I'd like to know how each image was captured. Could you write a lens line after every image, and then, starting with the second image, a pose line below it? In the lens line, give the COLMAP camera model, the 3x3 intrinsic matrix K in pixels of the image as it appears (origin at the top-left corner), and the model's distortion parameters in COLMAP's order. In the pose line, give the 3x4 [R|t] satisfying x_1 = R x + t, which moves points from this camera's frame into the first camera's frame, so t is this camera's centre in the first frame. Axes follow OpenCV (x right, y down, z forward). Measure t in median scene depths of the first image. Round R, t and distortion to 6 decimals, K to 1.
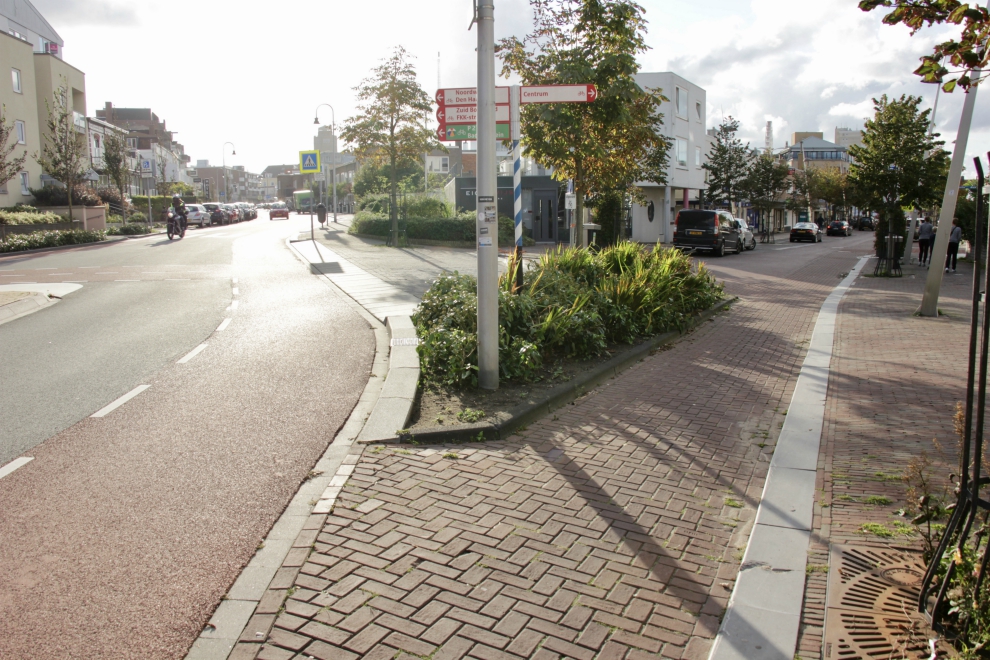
lens RADIAL K [[847.5, 0, 495.6], [0, 847.5, 327.9], [0, 0, 1]] dist [-0.100034, -0.001802]
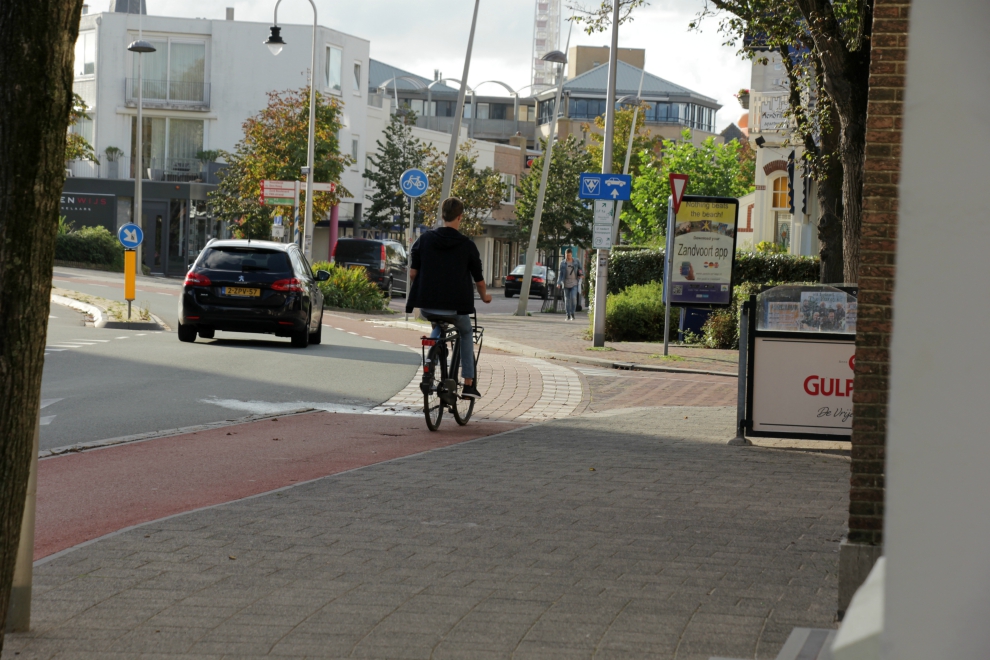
lens RADIAL K [[3272.8, 0, 494.9], [0, 3272.8, 329.9], [0, 0, 1]] dist [-0.028754, 0.000000]
pose [[0.956200, 0.043025, 0.289534, -0.414699], [-0.012928, 0.994381, -0.105070, 0.210195], [-0.292428, 0.096724, 0.951383, -1.542994]]
